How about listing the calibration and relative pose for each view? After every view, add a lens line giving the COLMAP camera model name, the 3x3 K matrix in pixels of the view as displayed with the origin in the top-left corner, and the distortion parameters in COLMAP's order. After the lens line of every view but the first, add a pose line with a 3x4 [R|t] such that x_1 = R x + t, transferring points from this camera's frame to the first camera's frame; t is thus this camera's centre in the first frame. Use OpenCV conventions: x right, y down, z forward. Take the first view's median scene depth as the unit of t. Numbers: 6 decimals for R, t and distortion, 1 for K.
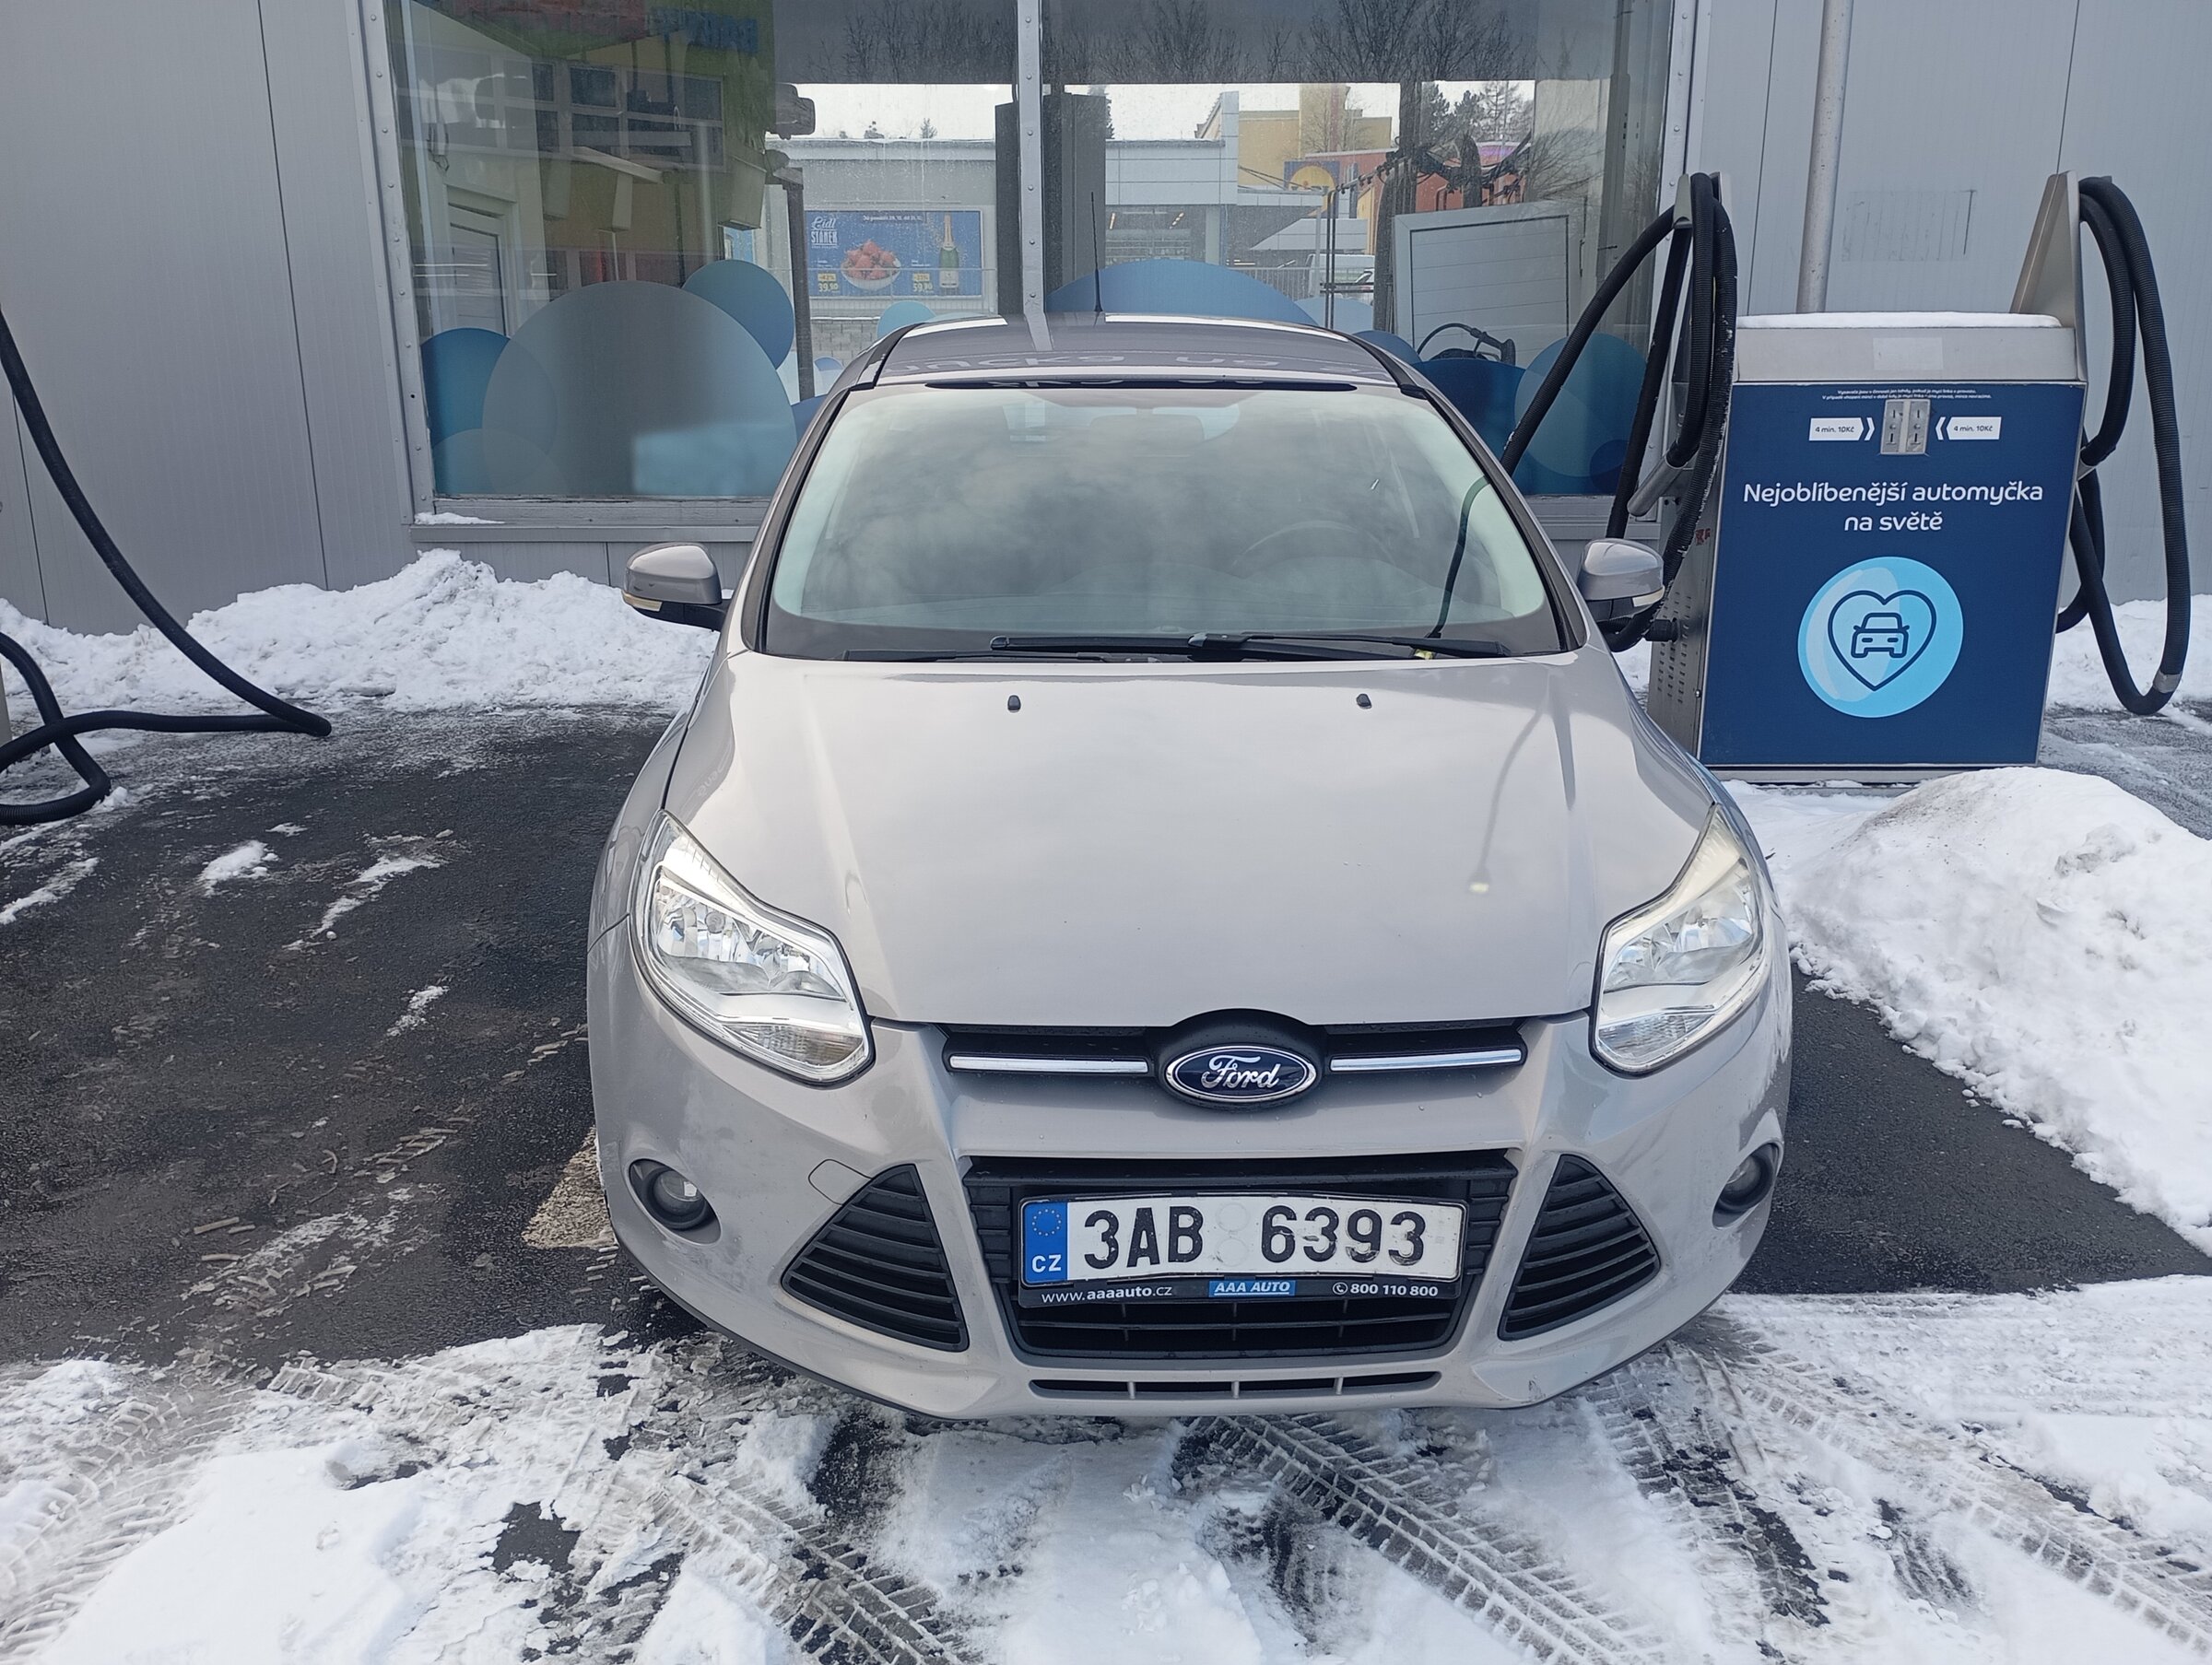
lens RADIAL K [[1800.9, 0, 1110.5], [0, 1800.9, 827.6], [0, 0, 1]] dist [0.056165, -0.037921]
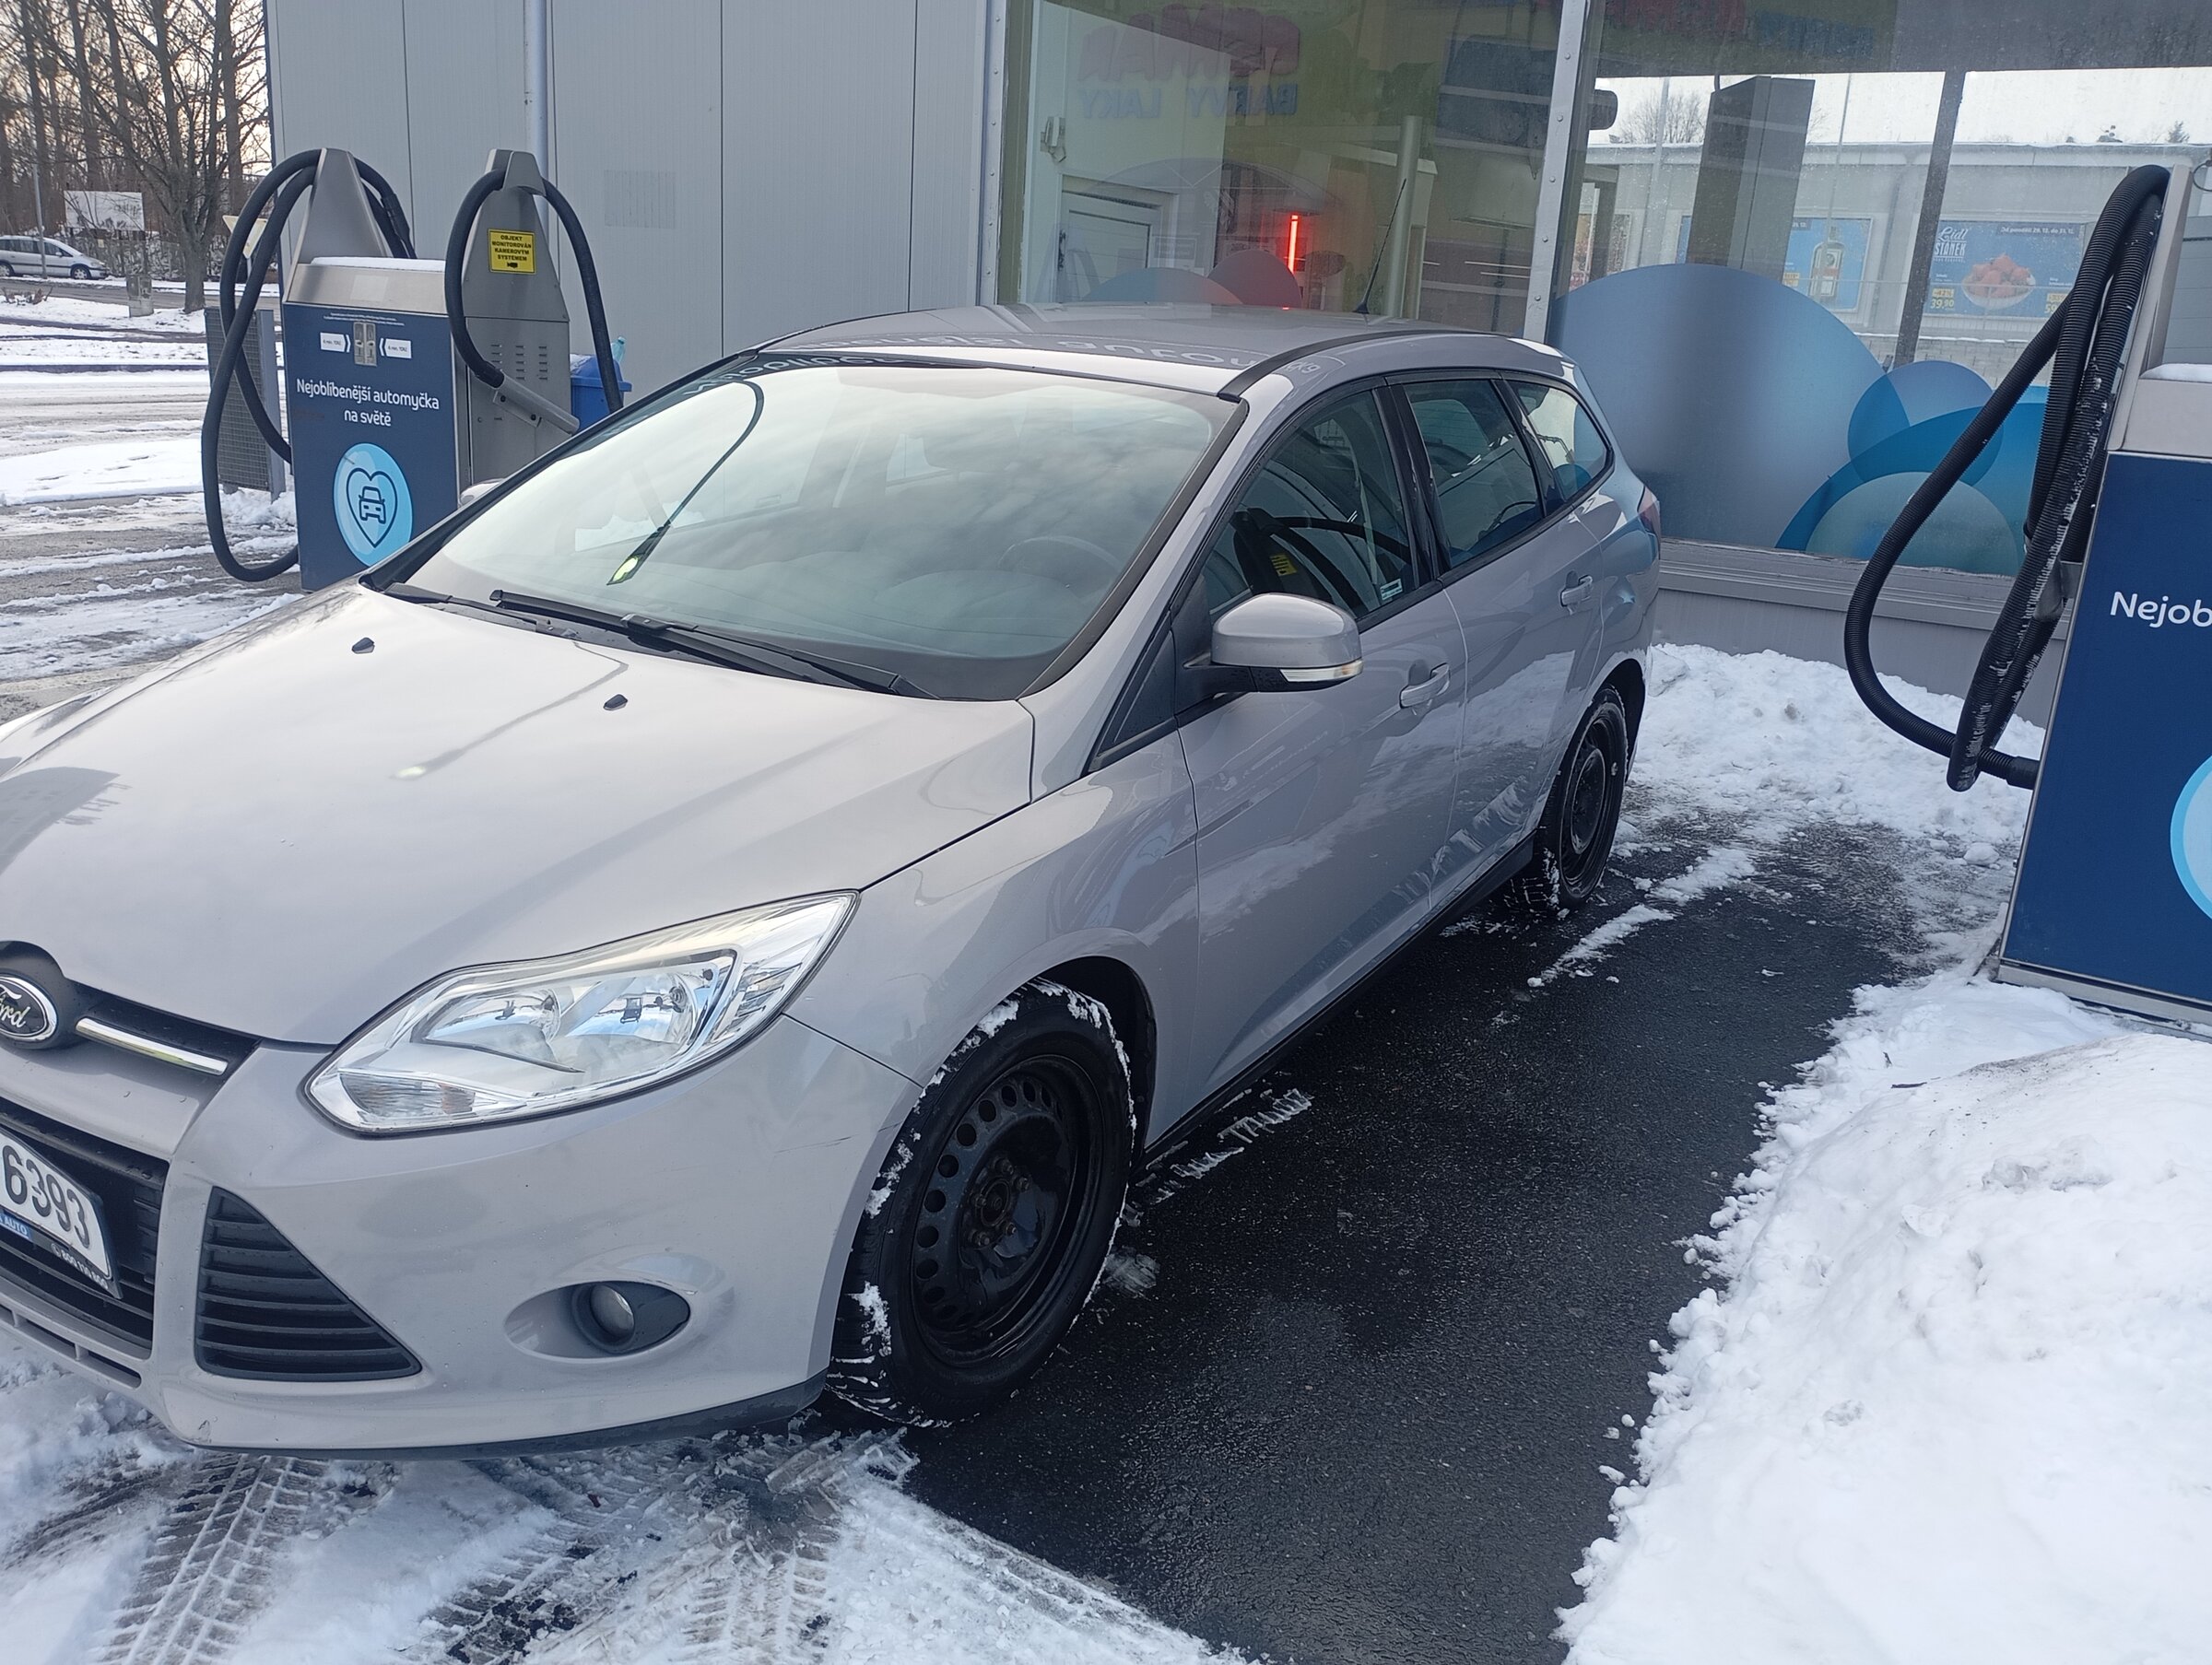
lens RADIAL K [[1800.9, 0, 1104.2], [0, 1800.9, 825.9], [0, 0, 1]] dist [0.056165, -0.037921]
pose [[0.827158, 0.202704, -0.524137, 0.488546], [-0.205270, 0.977215, 0.053983, -0.063200], [0.523138, 0.062937, 0.849921, 0.202934]]
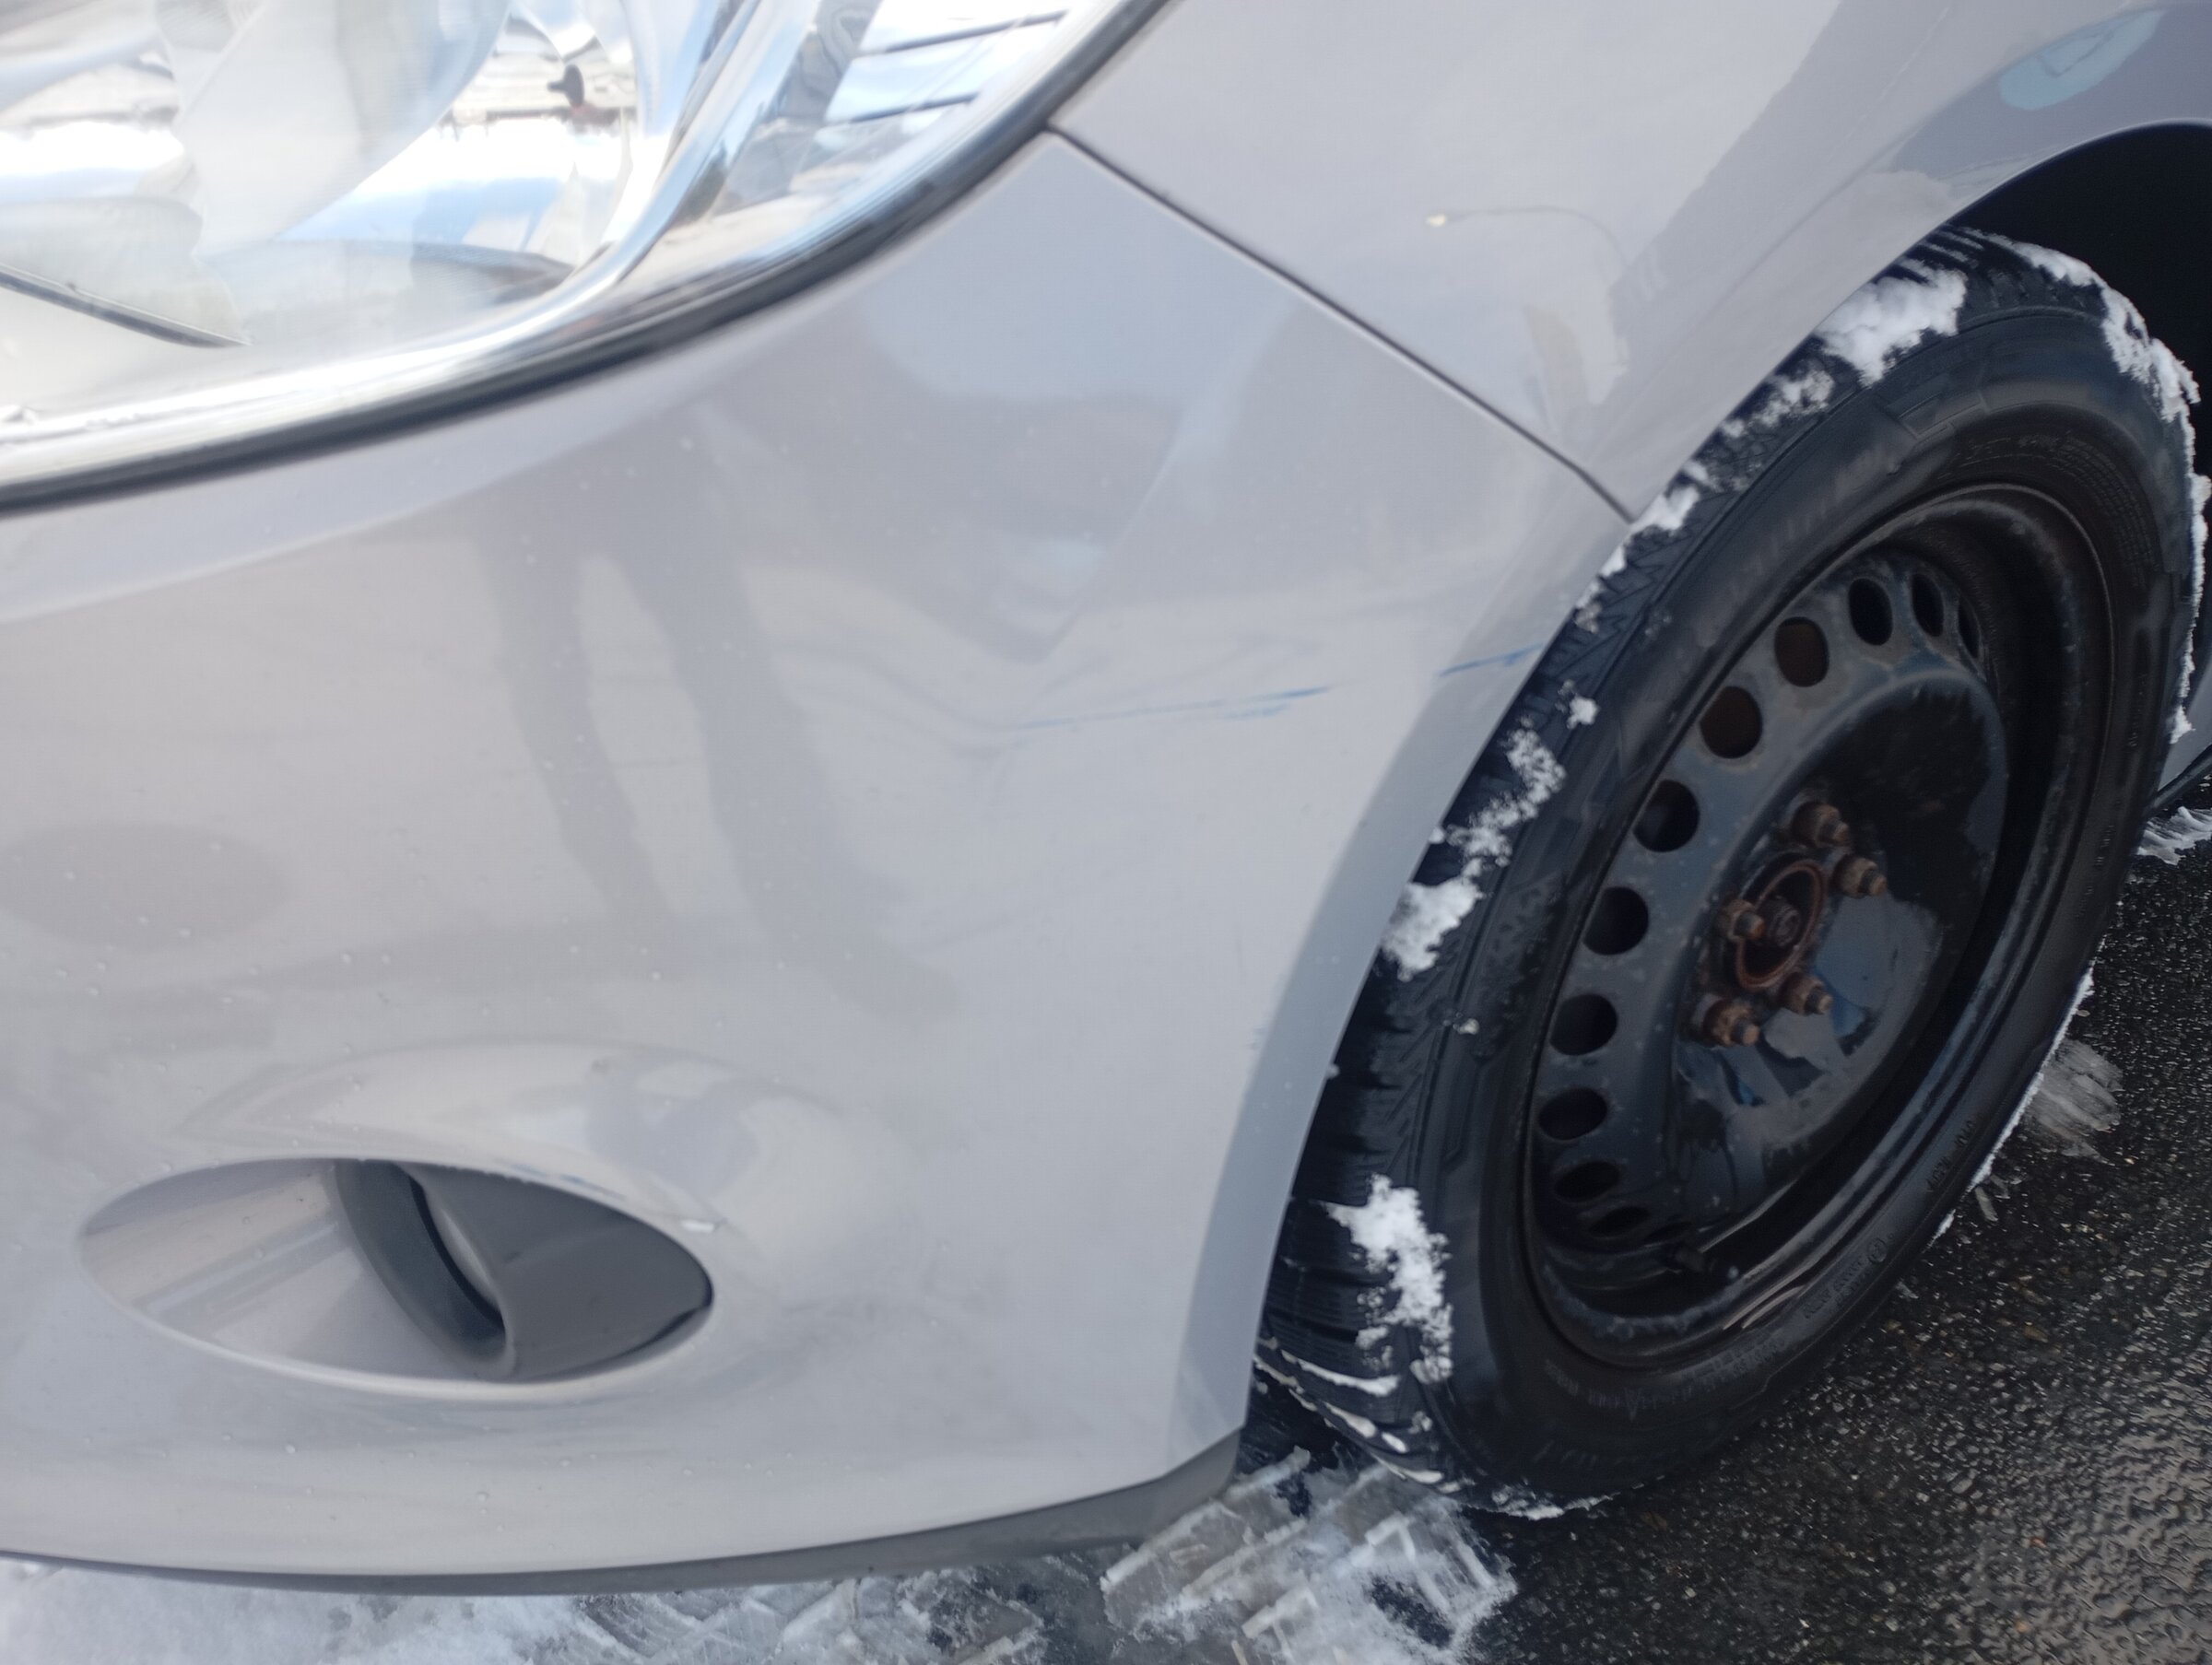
lens RADIAL K [[1800.9, 0, 1107.5], [0, 1800.9, 827.2], [0, 0, 1]] dist [0.056165, -0.037921]
pose [[0.618228, 0.373037, -0.691836, 0.285476], [-0.191302, 0.925145, 0.327887, 0.024921], [0.762363, -0.070359, 0.643314, 0.478008]]
